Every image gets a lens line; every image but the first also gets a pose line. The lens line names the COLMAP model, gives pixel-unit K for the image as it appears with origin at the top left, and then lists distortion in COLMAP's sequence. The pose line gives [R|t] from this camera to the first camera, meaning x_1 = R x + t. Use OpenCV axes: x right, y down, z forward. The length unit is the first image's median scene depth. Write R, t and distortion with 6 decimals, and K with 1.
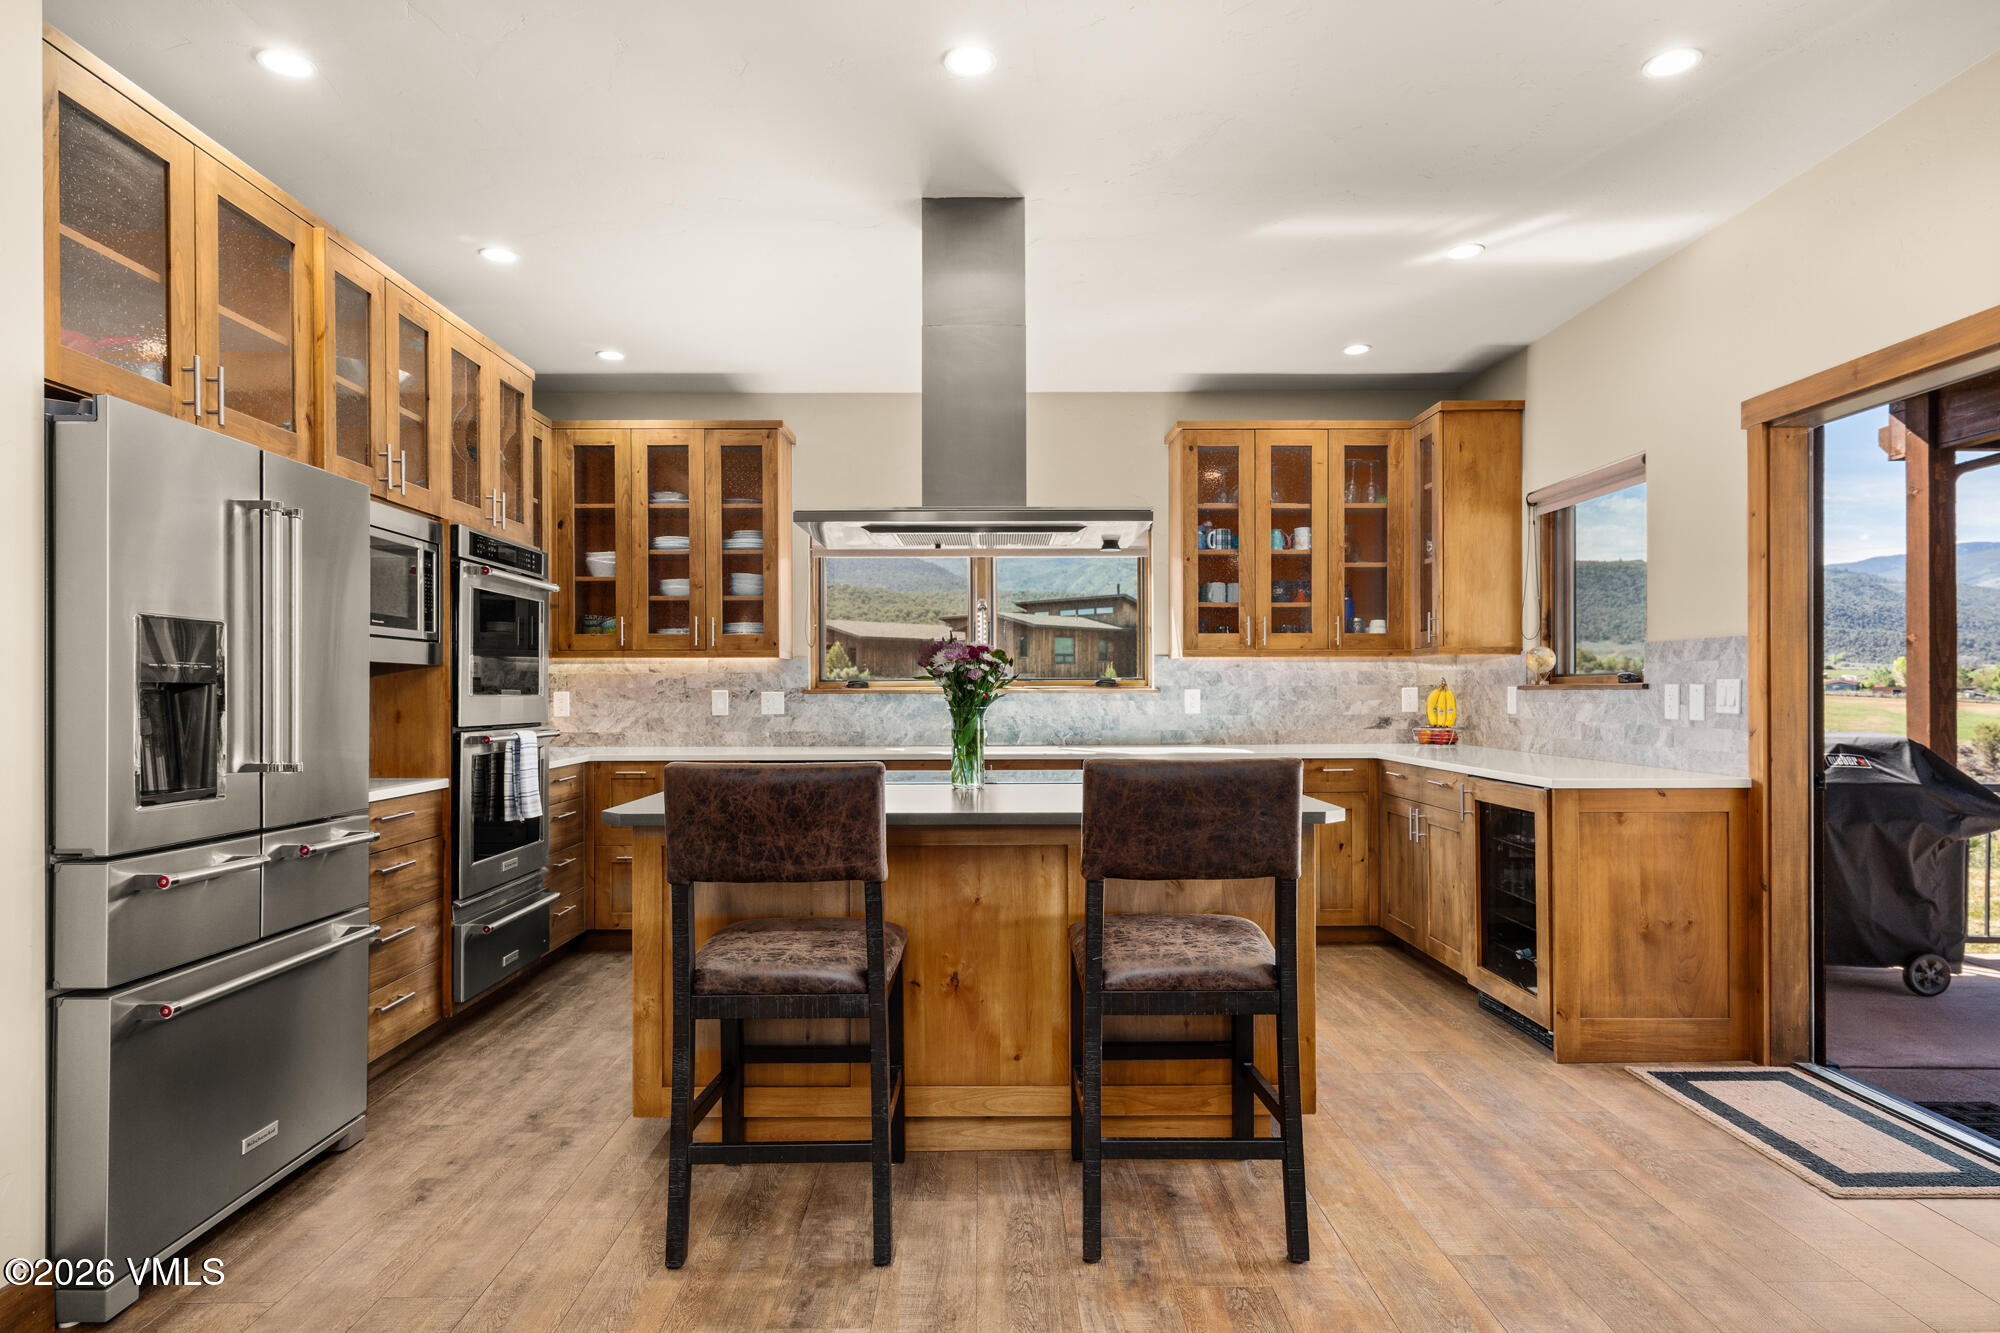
lens RADIAL K [[1118.6, 0, 994.5], [0, 1118.6, 685.3], [0, 0, 1]] dist [0.013507, -0.000687]
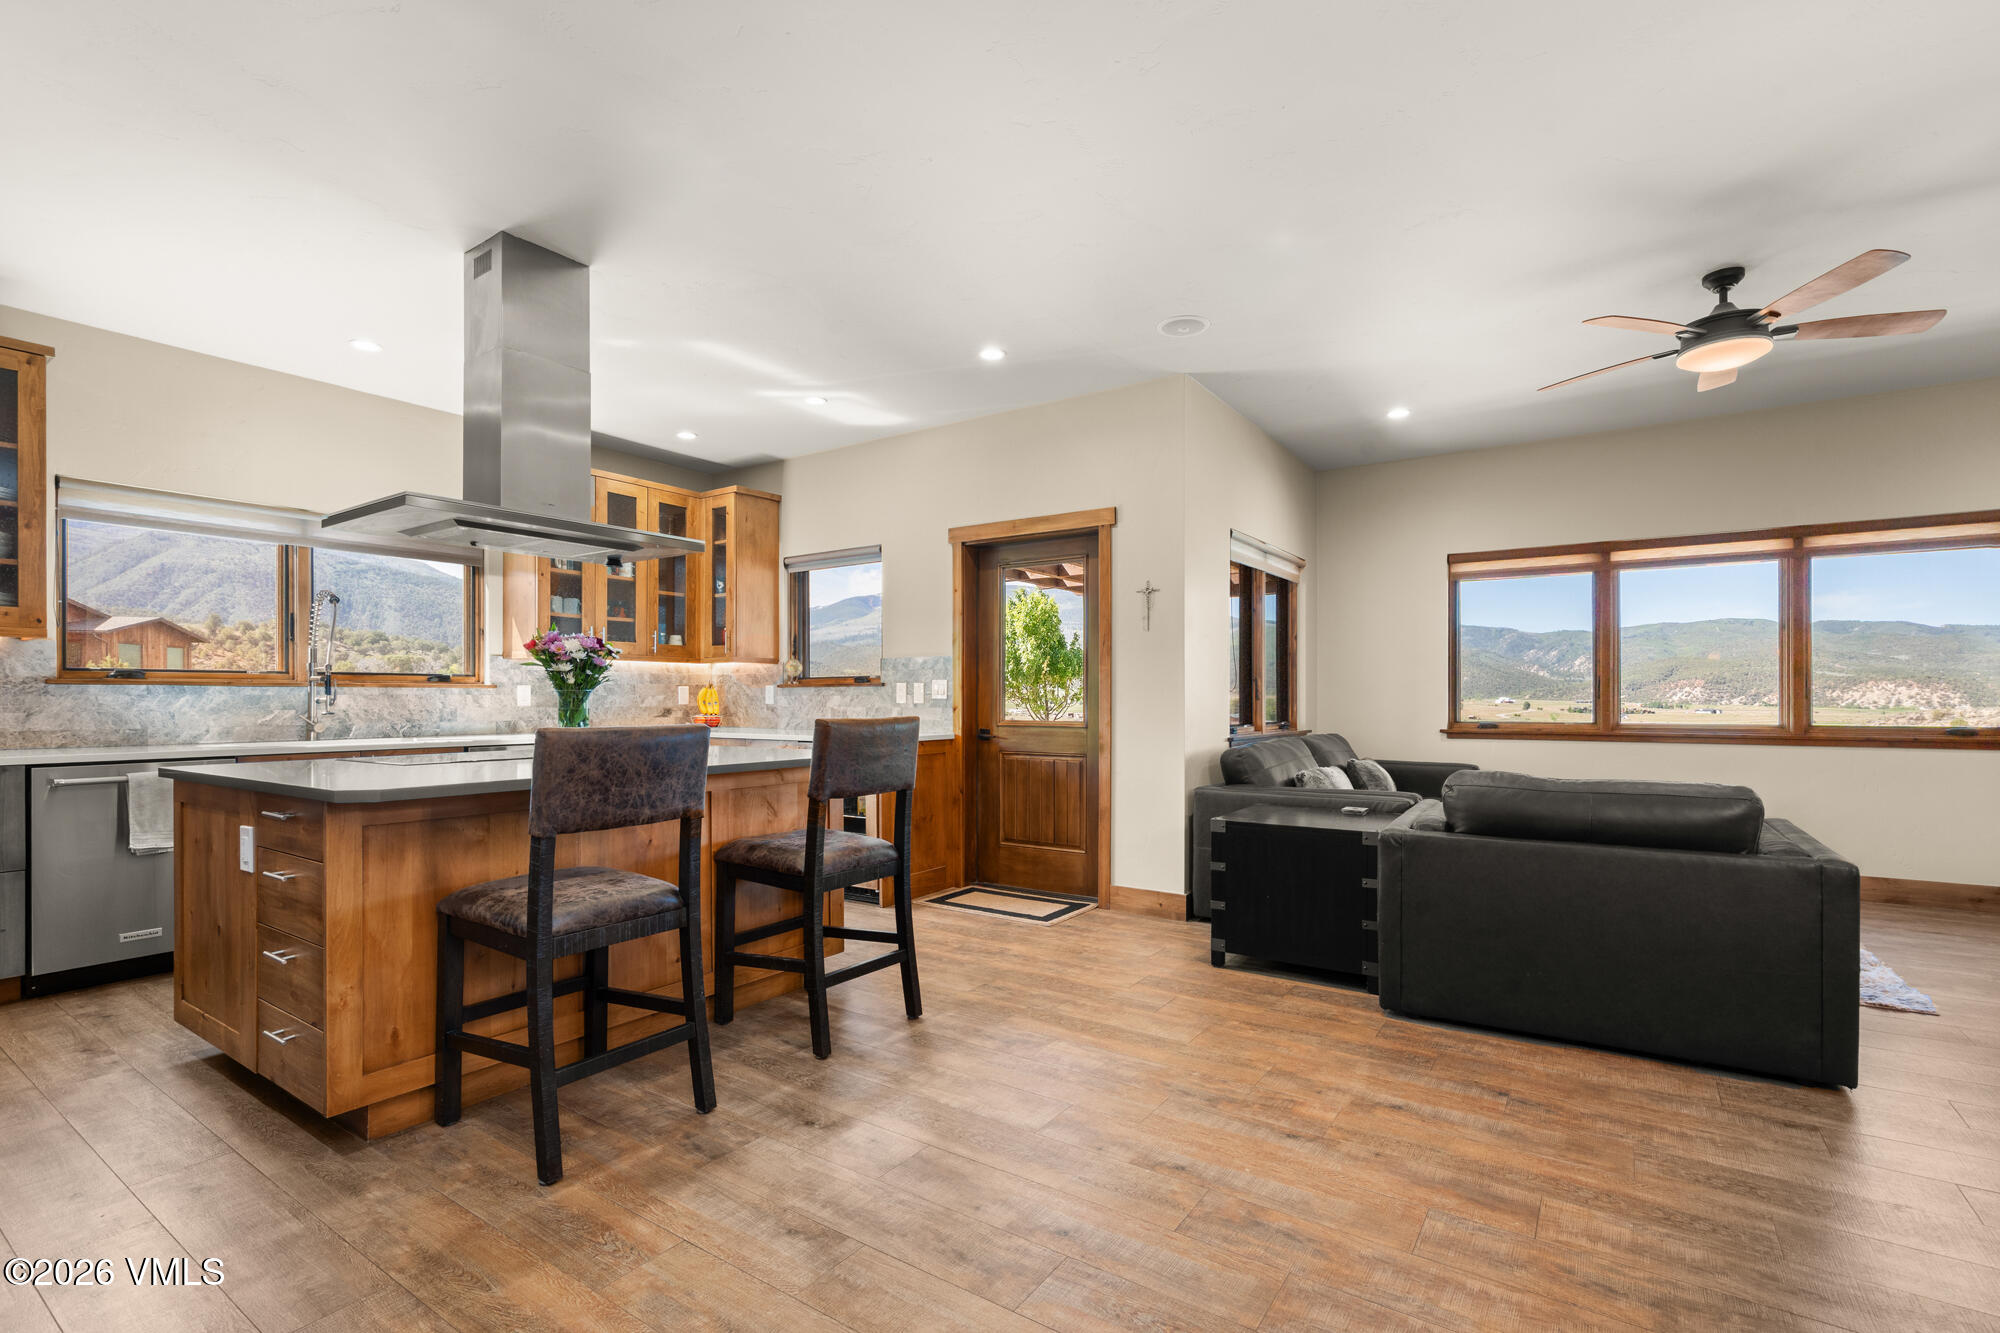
lens RADIAL K [[908.4, 0, 1000.9], [0, 908.4, 699.0], [0, 0, 1]] dist [-0.000848, -0.000126]
pose [[0.576219, 0.002241, 0.817292, -0.331280], [-0.003426, 0.999994, -0.000327, 0.017296], [-0.817288, -0.002612, 0.576223, 0.053332]]
